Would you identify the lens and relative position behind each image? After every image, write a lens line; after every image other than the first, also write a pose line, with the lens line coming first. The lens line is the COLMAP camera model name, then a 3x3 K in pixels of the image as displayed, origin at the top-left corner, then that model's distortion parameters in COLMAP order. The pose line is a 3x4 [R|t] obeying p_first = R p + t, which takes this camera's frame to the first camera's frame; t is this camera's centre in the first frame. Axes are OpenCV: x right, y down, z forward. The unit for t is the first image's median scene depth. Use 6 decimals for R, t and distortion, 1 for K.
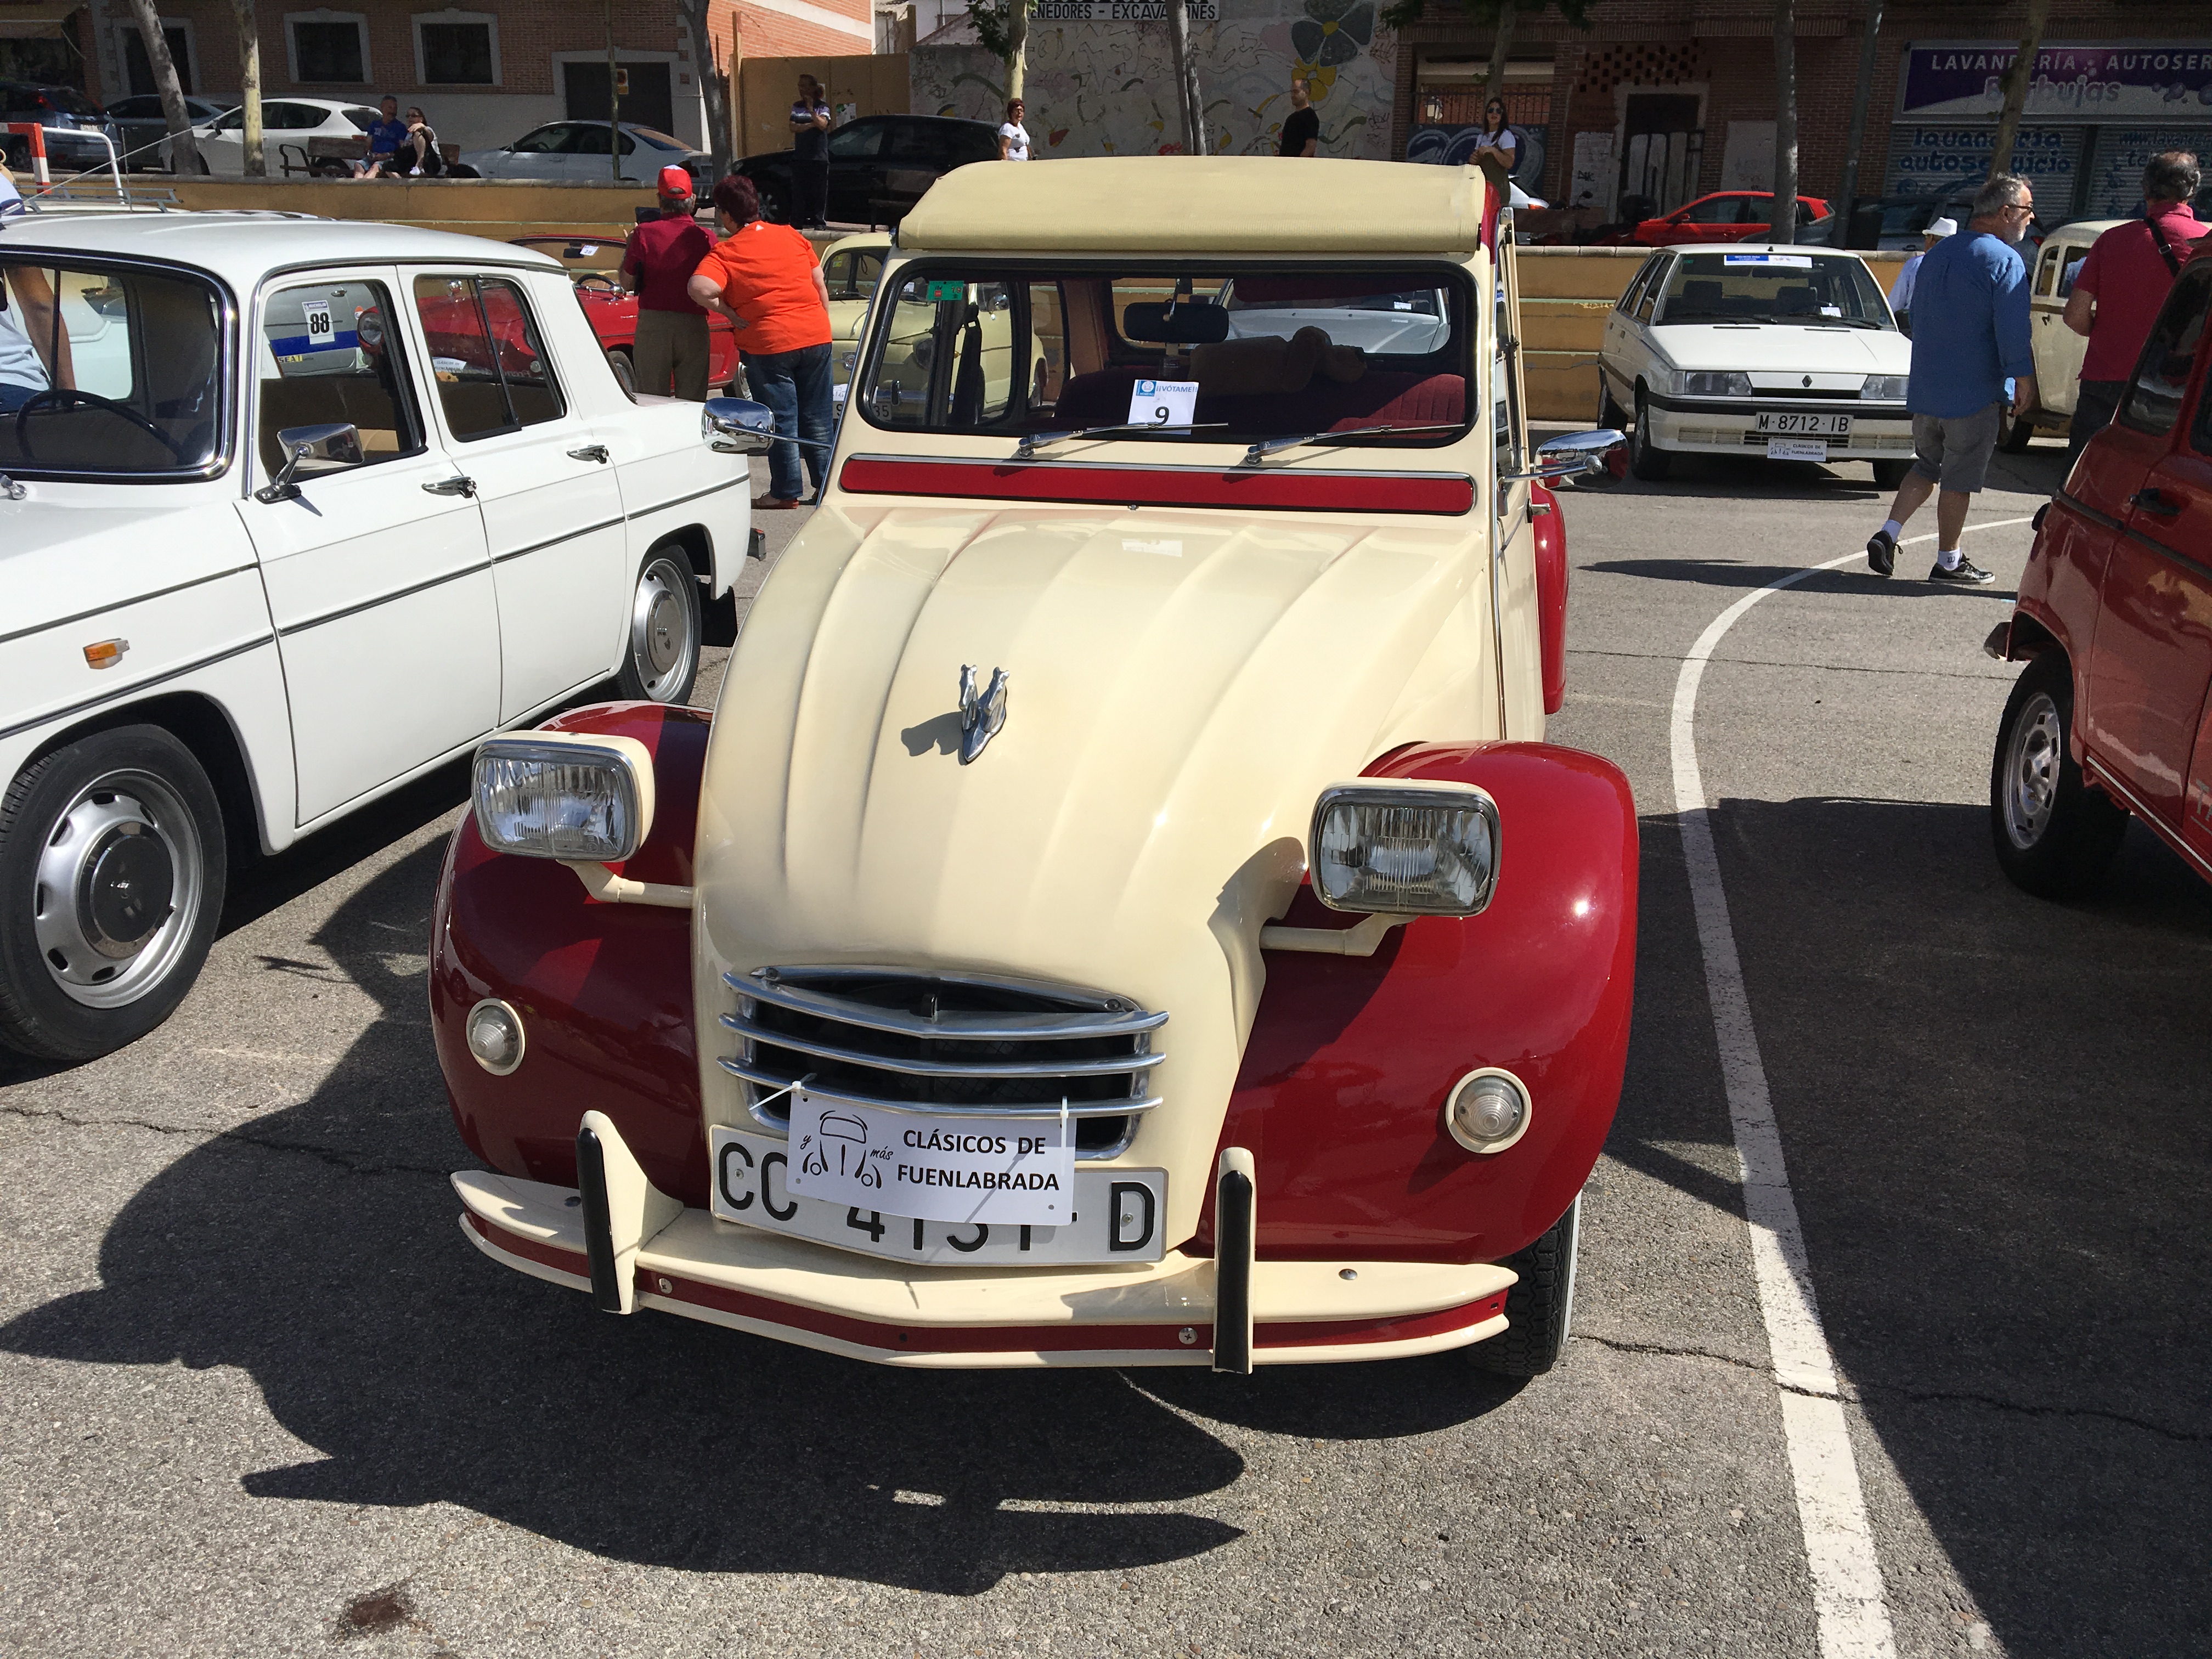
lens RADIAL K [[1846.1, 0, 1113.9], [0, 1846.1, 821.8], [0, 0, 1]] dist [0.053398, -0.075138]
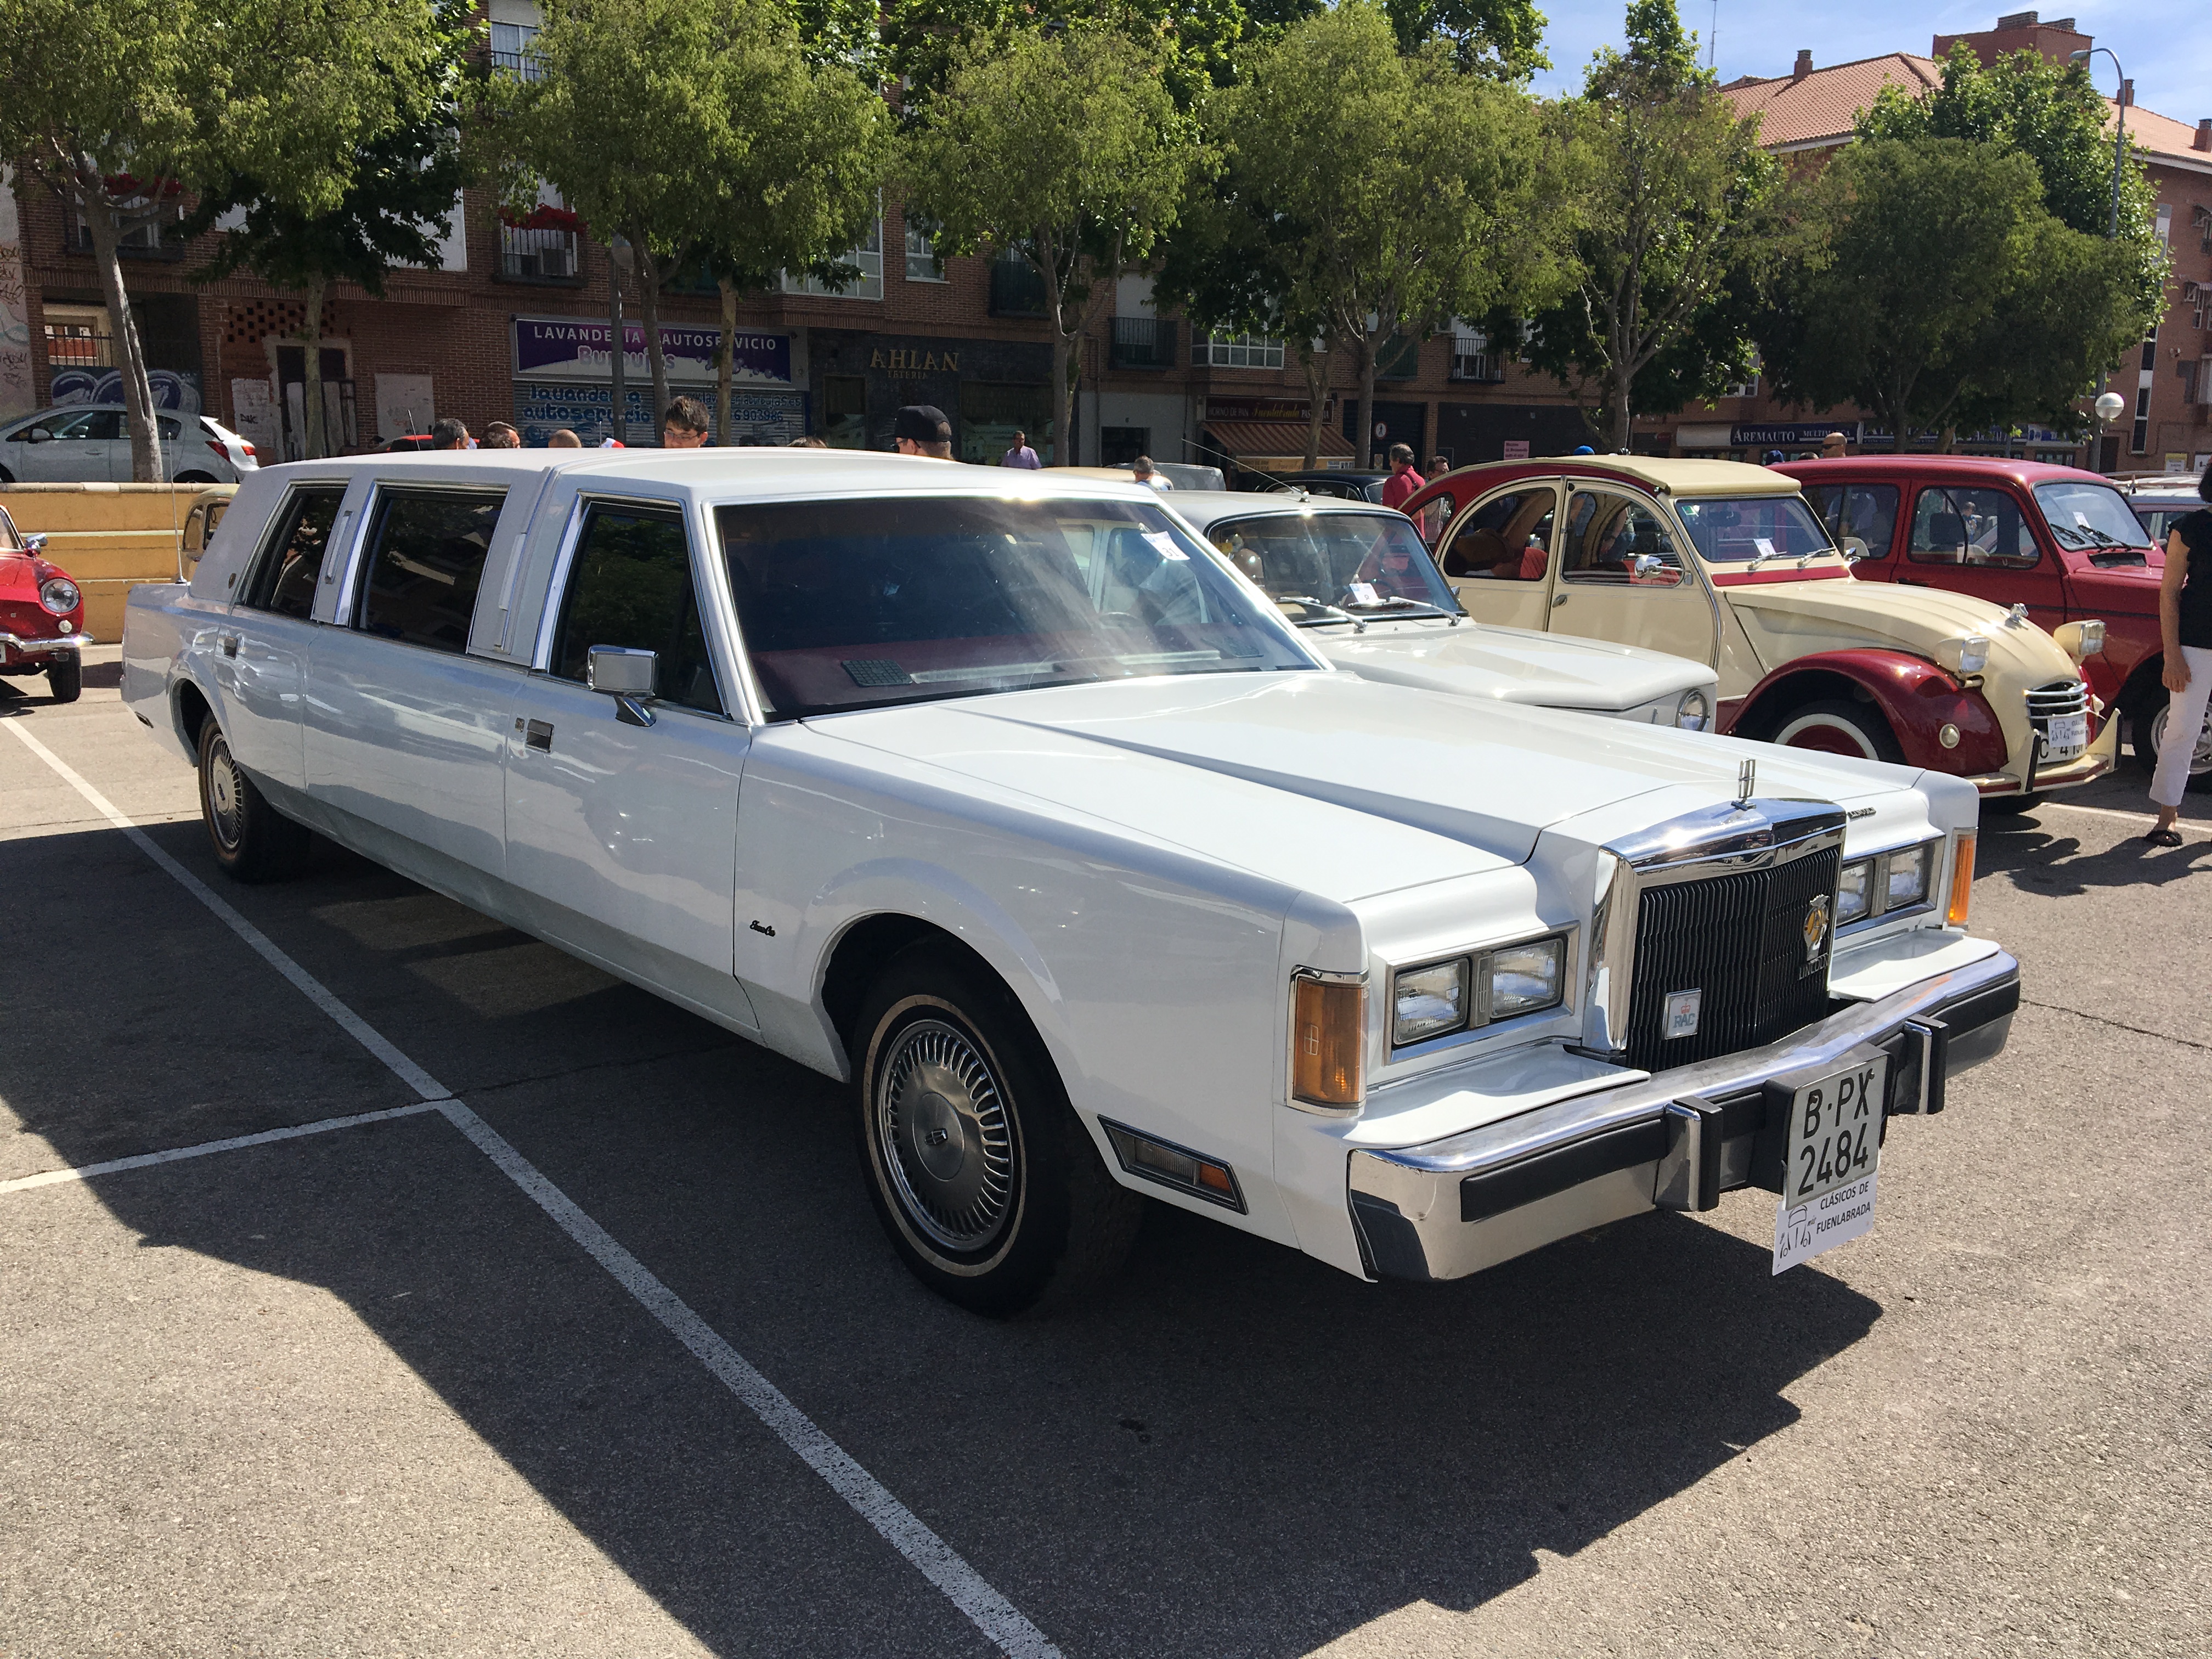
lens RADIAL K [[1846.1, 0, 1117.6], [0, 1846.1, 841.0], [0, 0, 1]] dist [0.053398, -0.075138]
pose [[0.640386, -0.161705, 0.750837, -0.265437], [0.238694, 0.971079, 0.005556, -0.004665], [-0.730021, 0.175662, 0.660464, -0.010960]]
